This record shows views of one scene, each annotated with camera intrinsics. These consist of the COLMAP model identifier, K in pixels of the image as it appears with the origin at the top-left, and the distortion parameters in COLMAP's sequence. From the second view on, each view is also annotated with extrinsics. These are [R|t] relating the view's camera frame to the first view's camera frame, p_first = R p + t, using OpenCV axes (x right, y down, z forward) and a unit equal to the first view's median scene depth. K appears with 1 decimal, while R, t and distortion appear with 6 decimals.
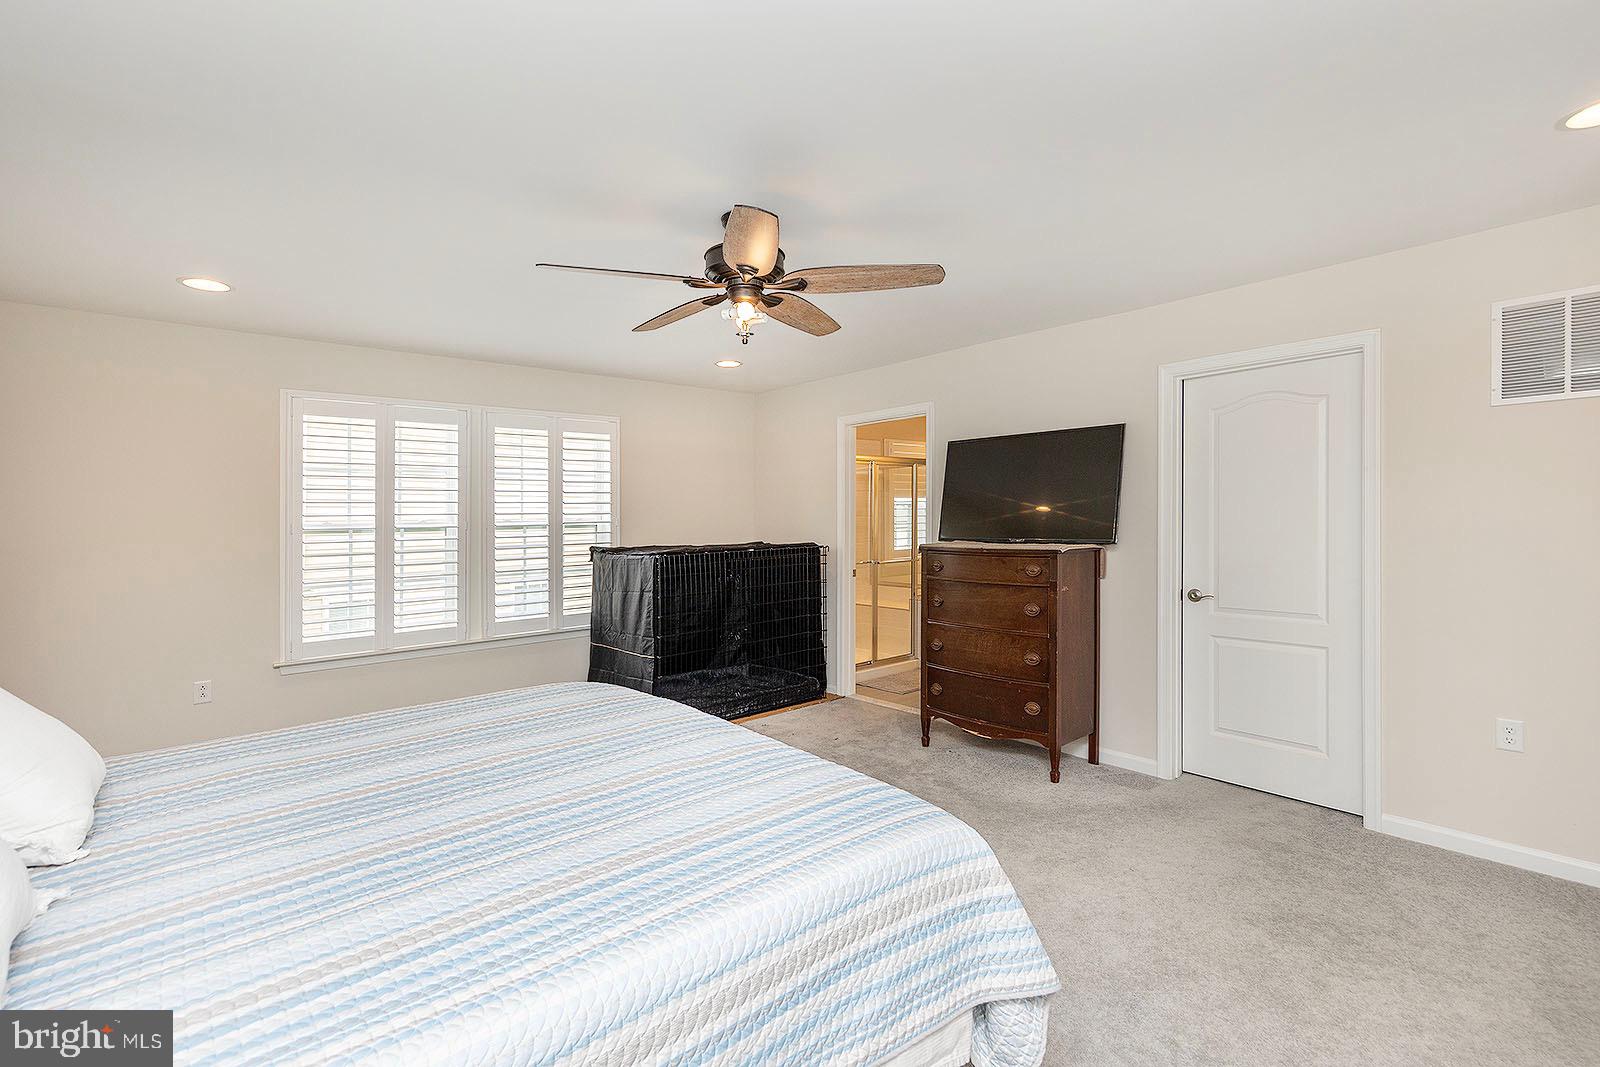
lens RADIAL K [[736.7, 0, 800.0], [0, 736.7, 533.5], [0, 0, 1]] dist [-0.000225, 0.000037]
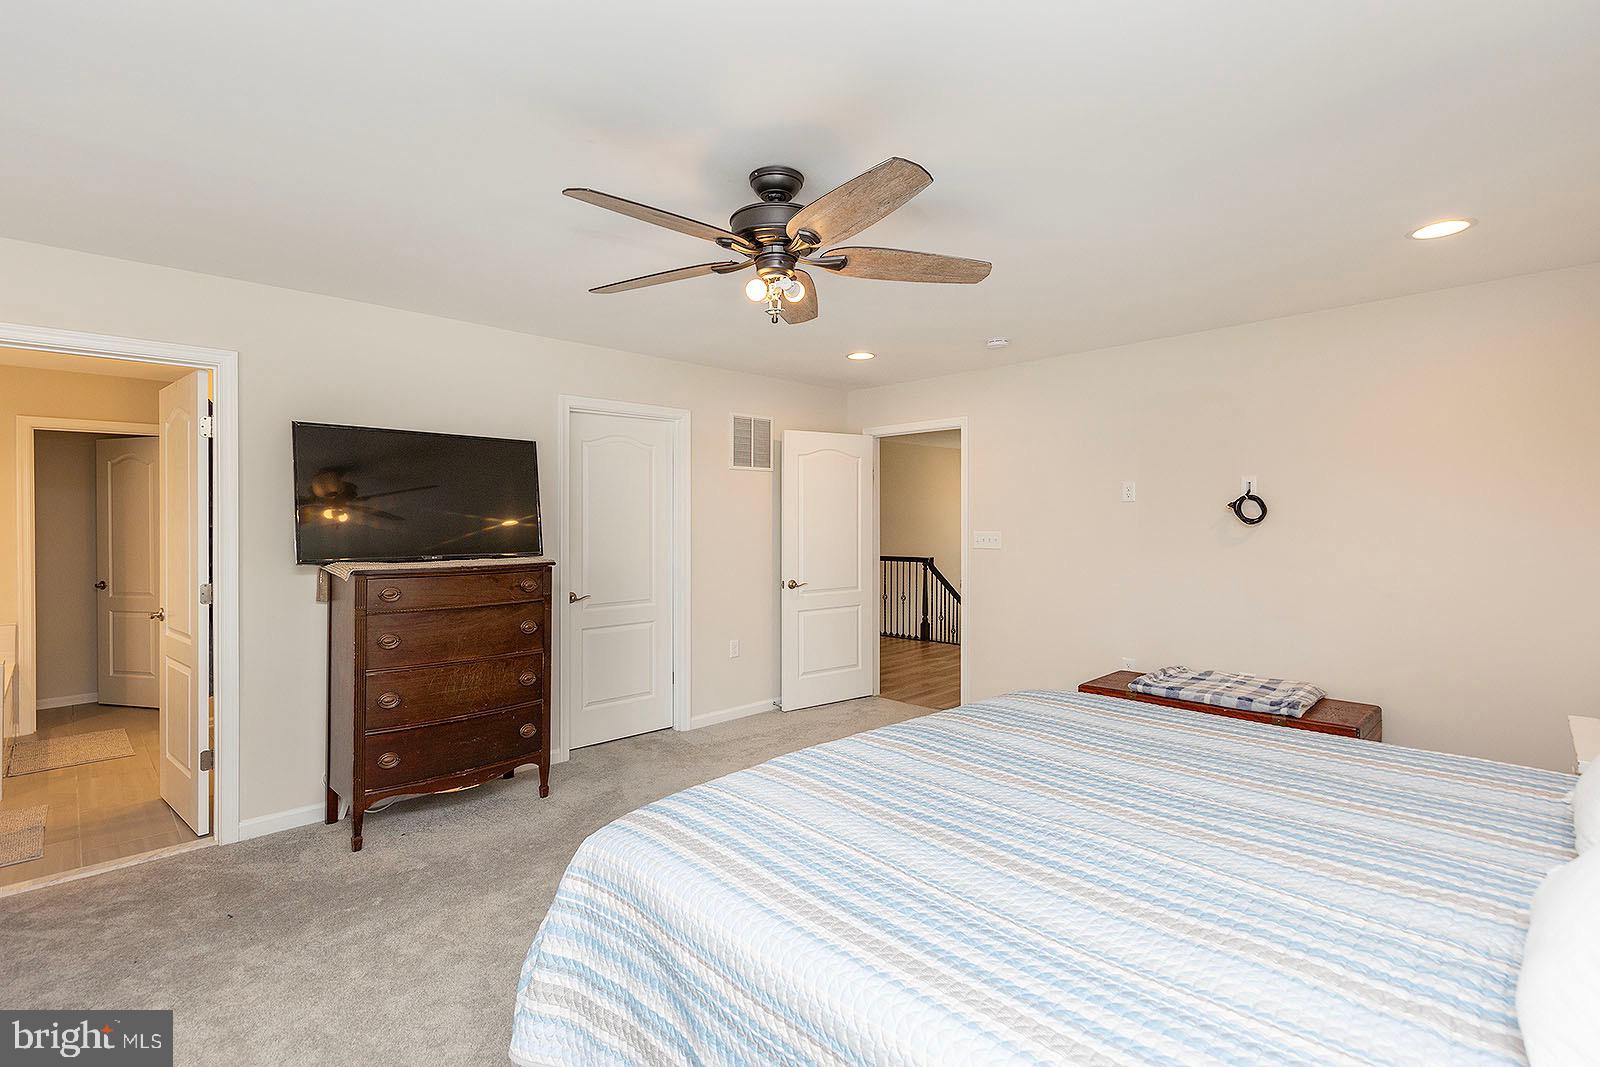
lens RADIAL K [[736.7, 0, 800.0], [0, 736.7, 533.5], [0, 0, 1]] dist [-0.000225, 0.000037]
pose [[-0.045681, -0.008866, 0.998917, -0.647375], [0.012401, 0.999879, 0.009441, -0.022480], [-0.998879, 0.012819, -0.045566, 0.682307]]
